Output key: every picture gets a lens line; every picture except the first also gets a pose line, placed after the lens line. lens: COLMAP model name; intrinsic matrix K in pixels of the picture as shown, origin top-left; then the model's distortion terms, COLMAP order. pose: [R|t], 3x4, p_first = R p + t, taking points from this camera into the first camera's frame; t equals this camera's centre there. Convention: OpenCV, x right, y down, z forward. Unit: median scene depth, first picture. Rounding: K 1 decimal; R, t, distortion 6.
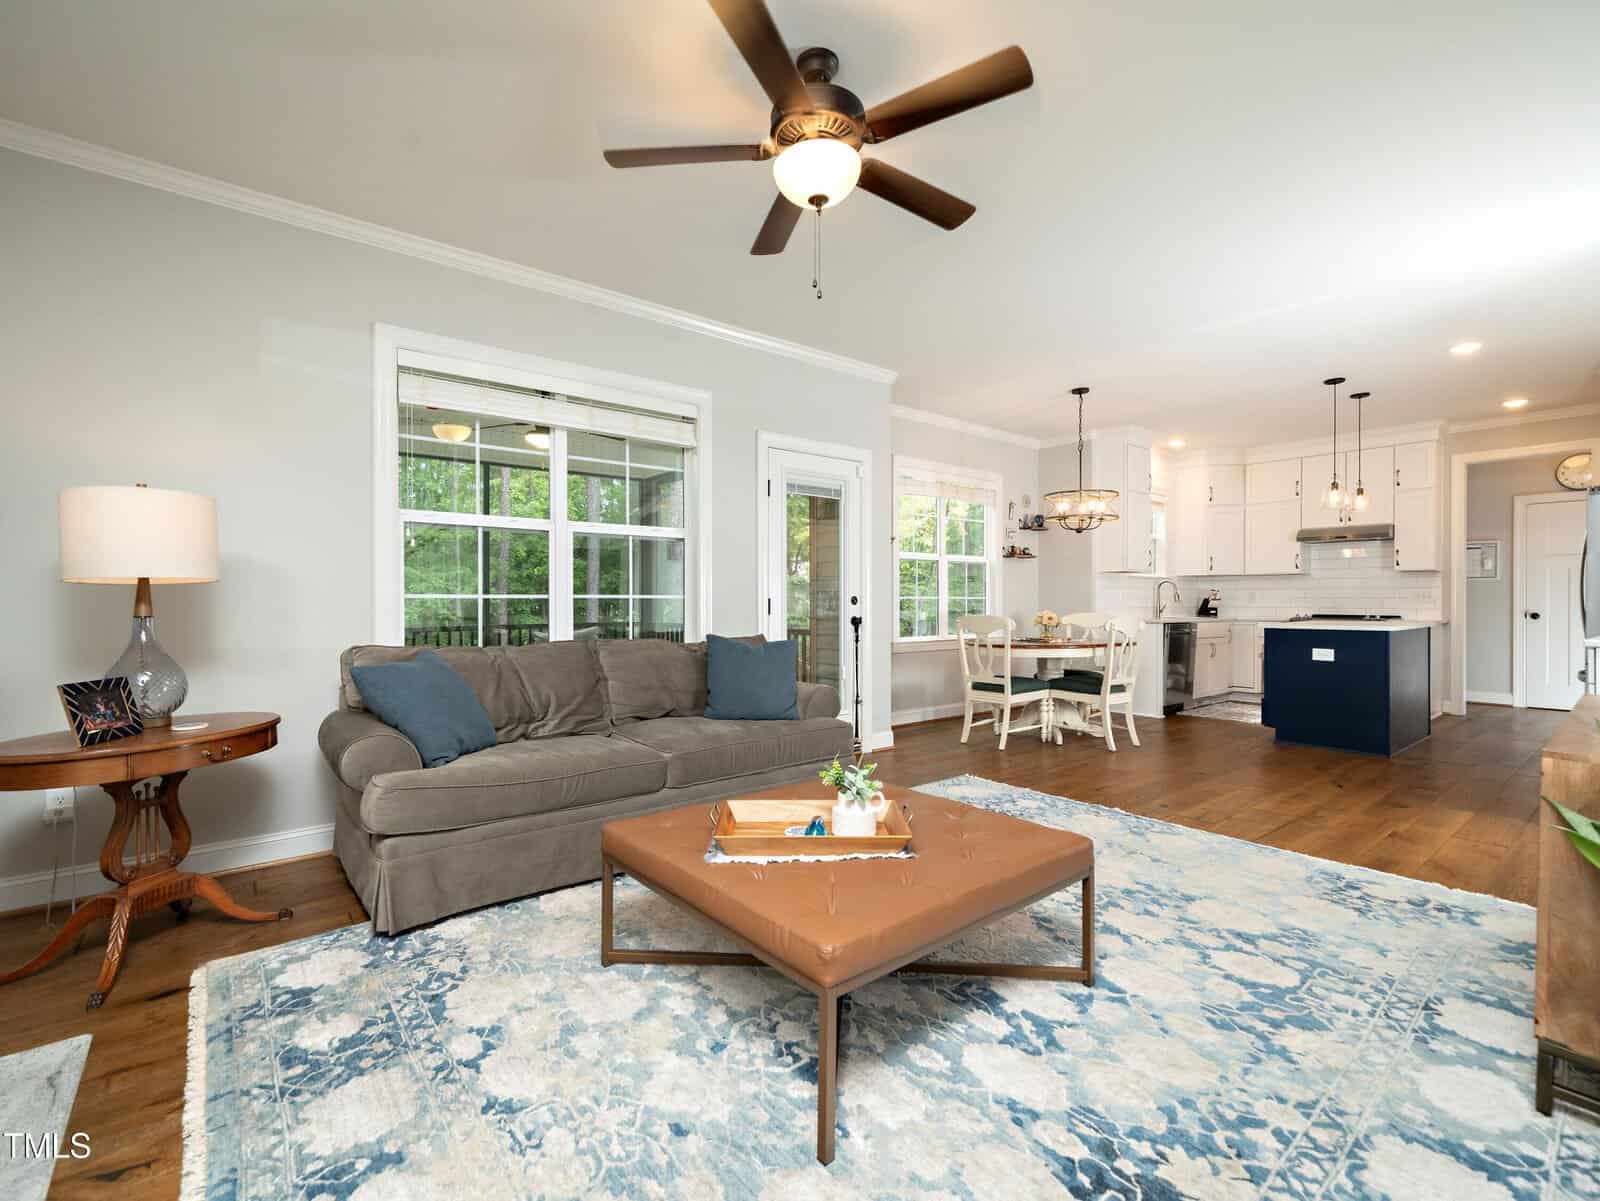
lens RADIAL K [[728.0, 0, 800.4], [0, 728.0, 601.6], [0, 0, 1]] dist [-0.002158, -0.000558]
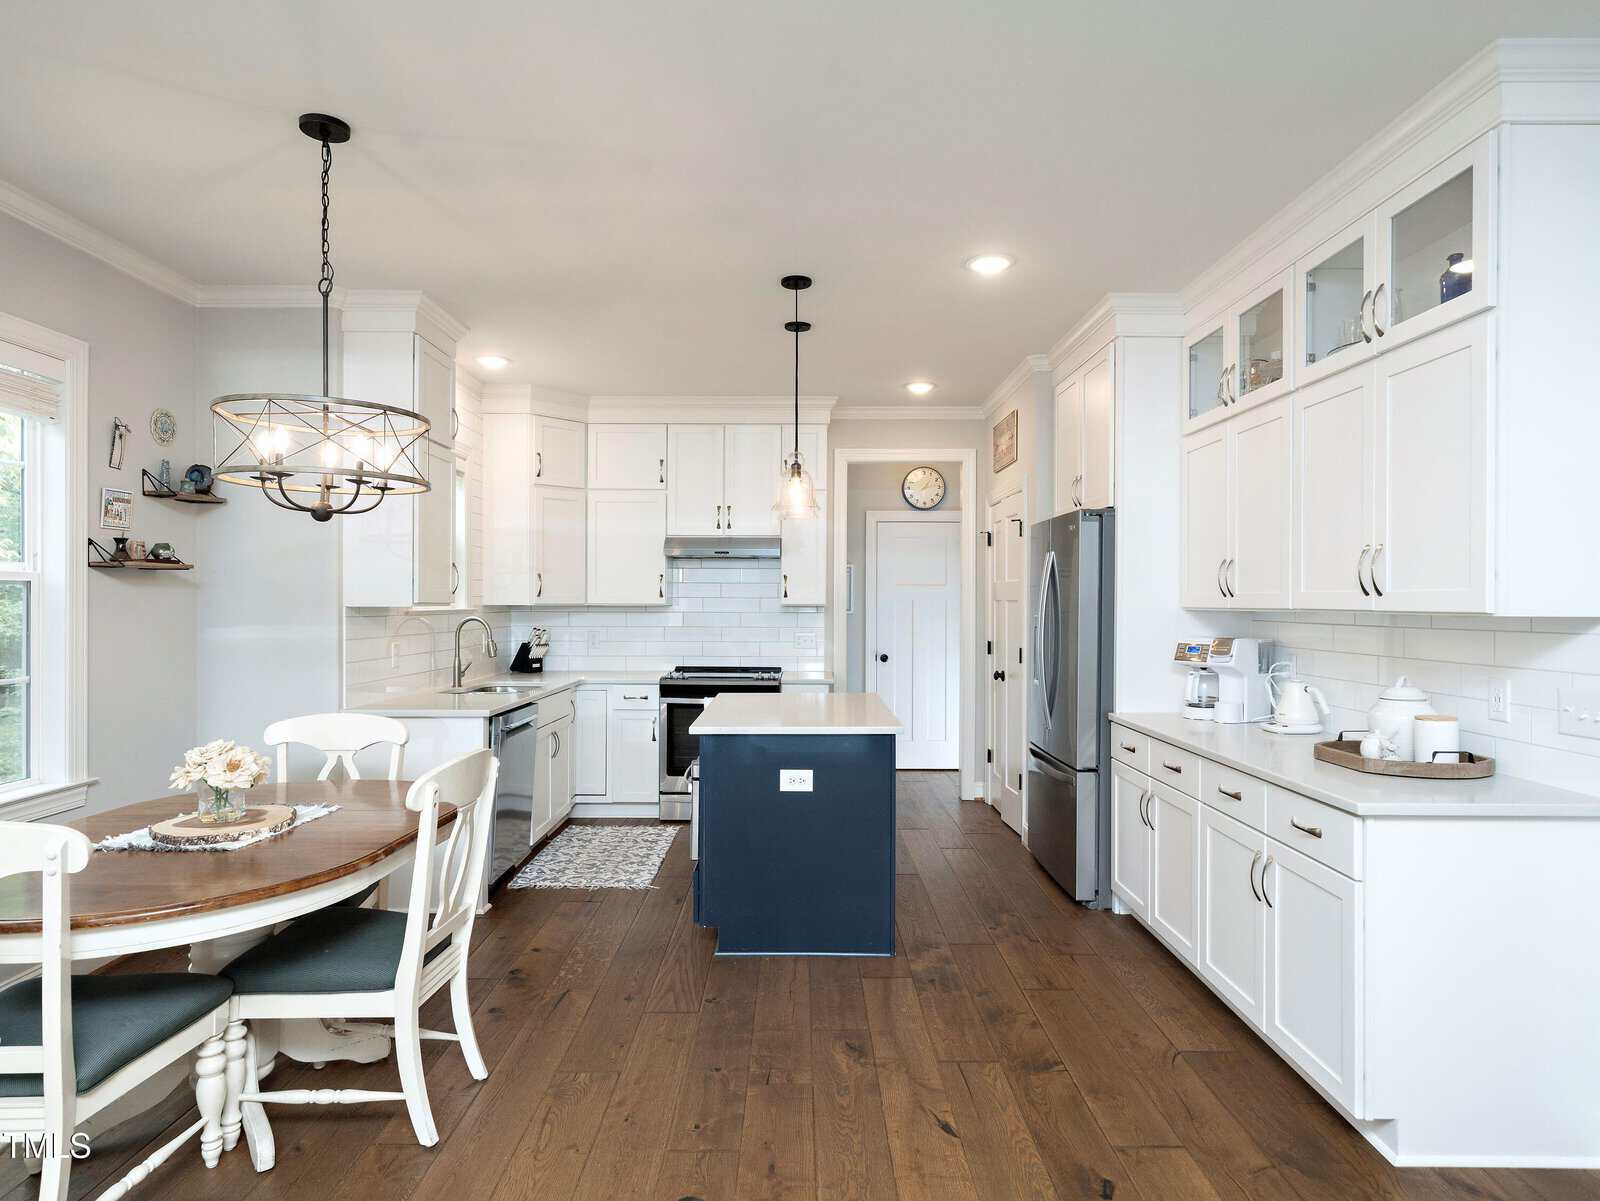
lens RADIAL K [[917.8, 0, 796.1], [0, 917.8, 603.3], [0, 0, 1]] dist [-0.000497, 0.001057]
pose [[0.632912, 0.000602, 0.774224, 0.147438], [-0.001561, 0.999999, 0.000499, -0.044277], [-0.774222, -0.001525, 0.632912, 0.434572]]
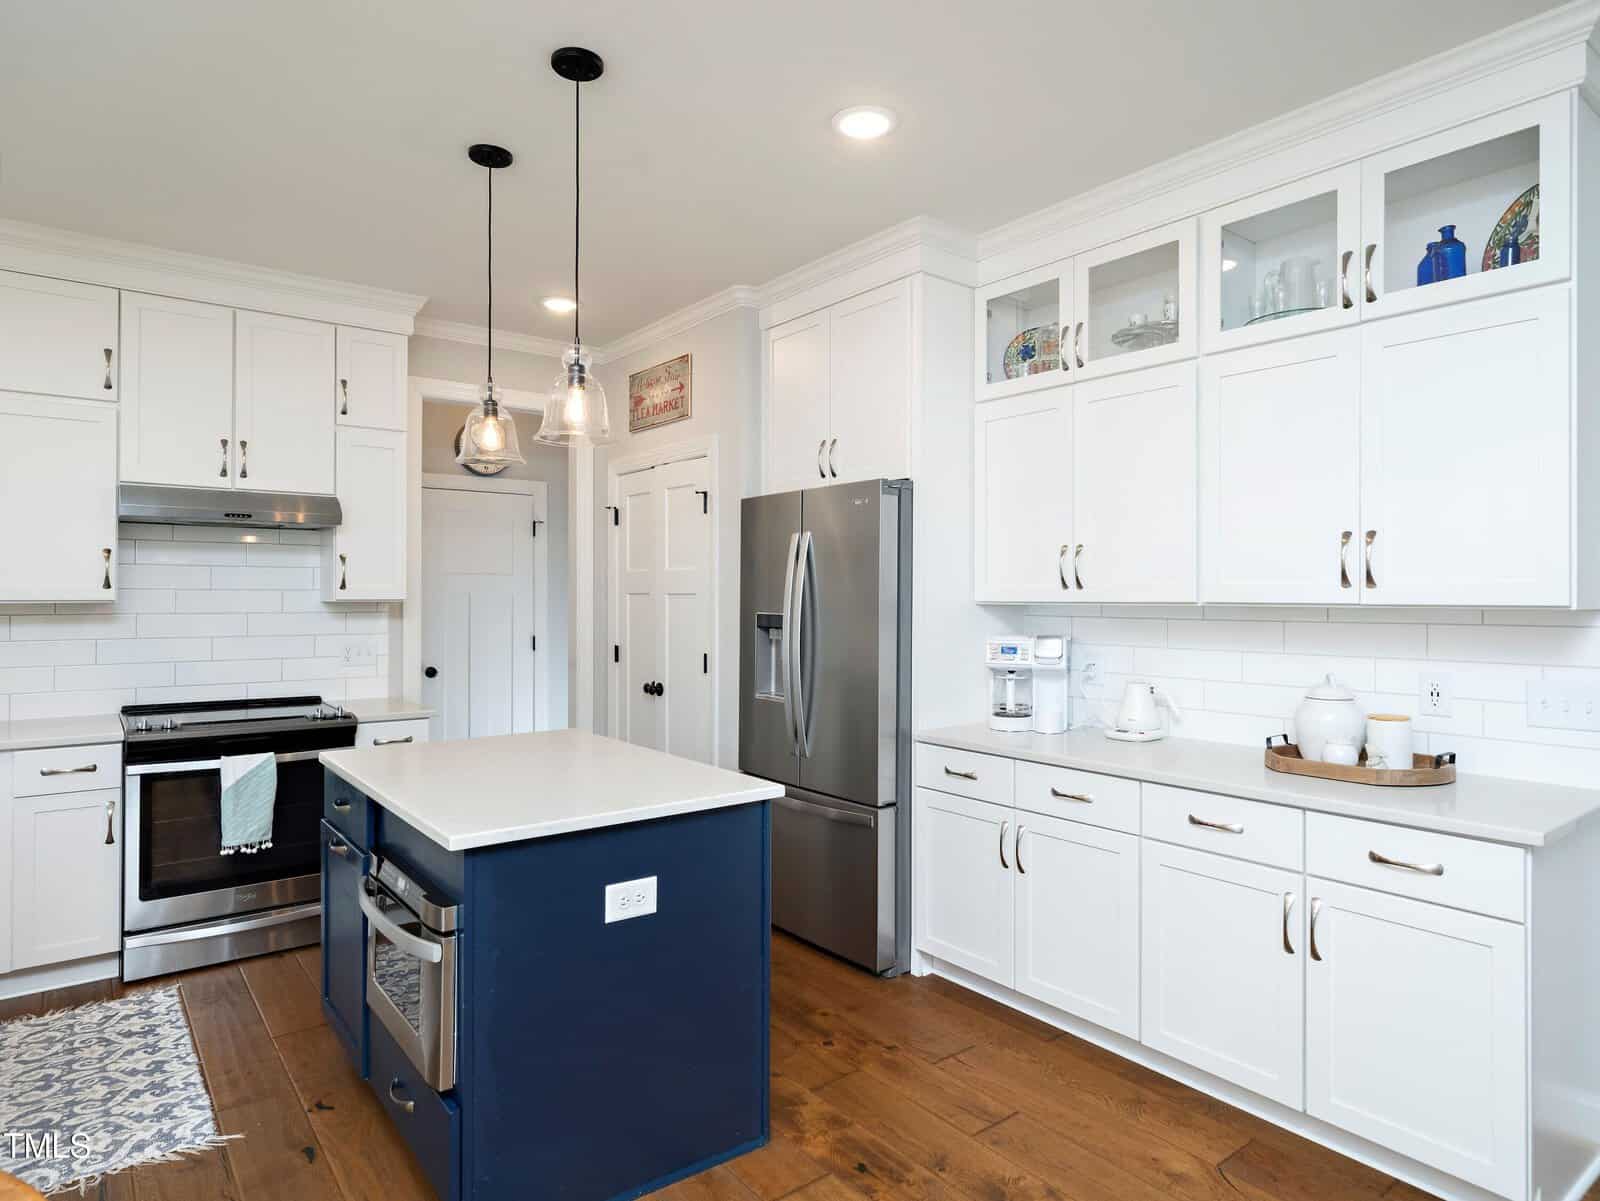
lens RADIAL K [[943.0, 0, 800.3], [0, 943.0, 593.7], [0, 0, 1]] dist [0.003512, 0.002926]
pose [[0.023552, 0.003274, 0.999717, 0.235974], [0.000721, 0.999994, -0.003292, -0.044466], [-0.999722, 0.000798, 0.023549, 0.697594]]
